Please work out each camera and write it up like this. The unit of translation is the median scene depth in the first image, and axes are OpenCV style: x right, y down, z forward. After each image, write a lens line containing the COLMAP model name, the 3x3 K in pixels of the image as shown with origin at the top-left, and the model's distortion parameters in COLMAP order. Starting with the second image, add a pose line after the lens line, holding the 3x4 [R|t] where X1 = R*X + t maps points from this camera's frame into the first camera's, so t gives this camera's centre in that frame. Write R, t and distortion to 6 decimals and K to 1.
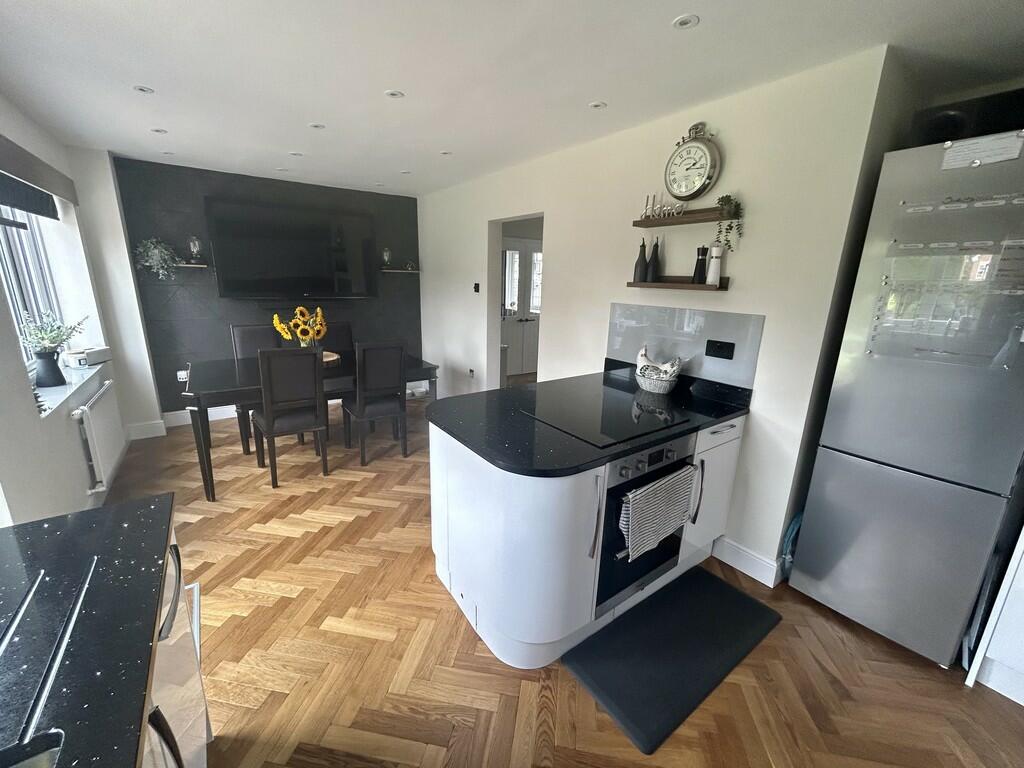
lens RADIAL K [[414.6, 0, 511.8], [0, 414.6, 382.1], [0, 0, 1]] dist [-0.001849, 0.002208]
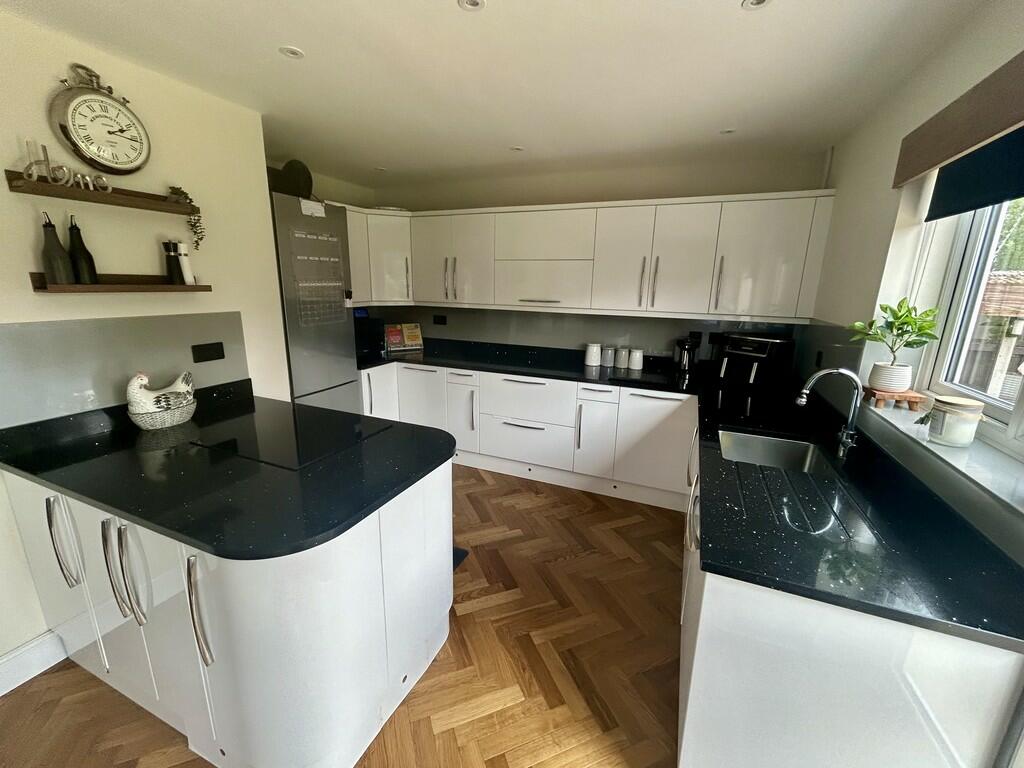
lens RADIAL K [[414.6, 0, 512.2], [0, 414.6, 383.4], [0, 0, 1]] dist [-0.001849, 0.002208]
pose [[-0.518299, -0.237193, 0.821648, -0.440096], [0.179284, 0.909282, 0.375584, -0.163351], [-0.836196, 0.341974, -0.428755, 0.562734]]
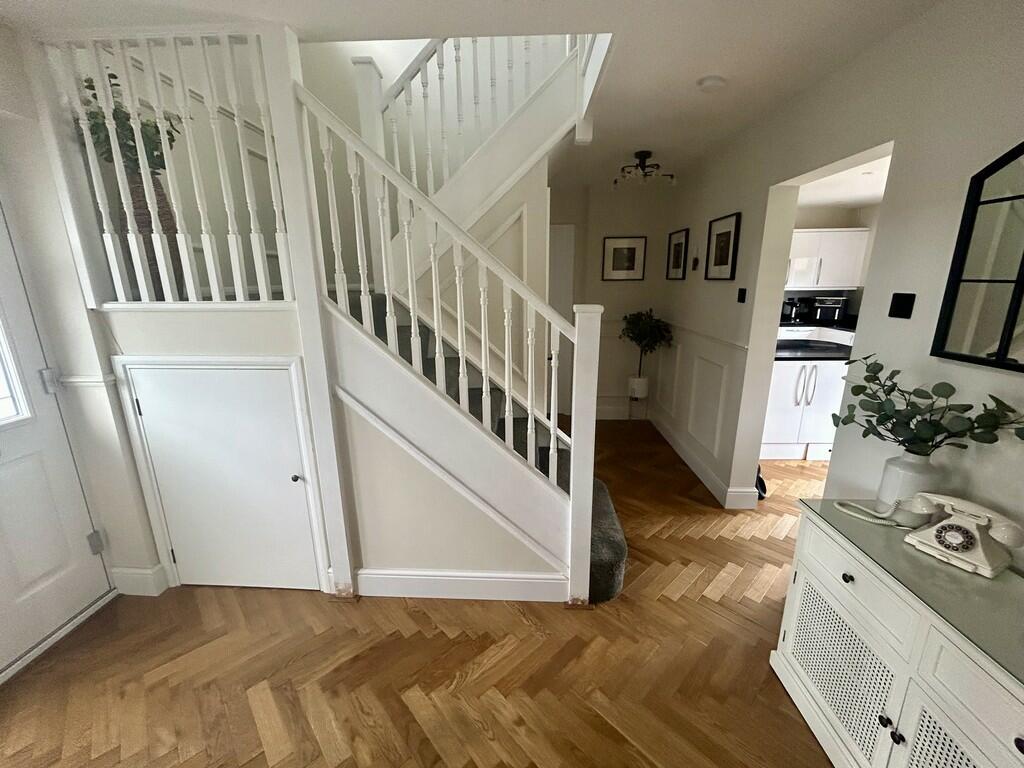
lens RADIAL K [[414.6, 0, 514.4], [0, 414.6, 378.7], [0, 0, 1]] dist [-0.001849, 0.002208]
pose [[-0.792546, -0.165504, 0.586923, -0.008626], [0.138465, 0.888486, 0.437515, -0.485777], [-0.593884, 0.428019, -0.681250, 1.873006]]
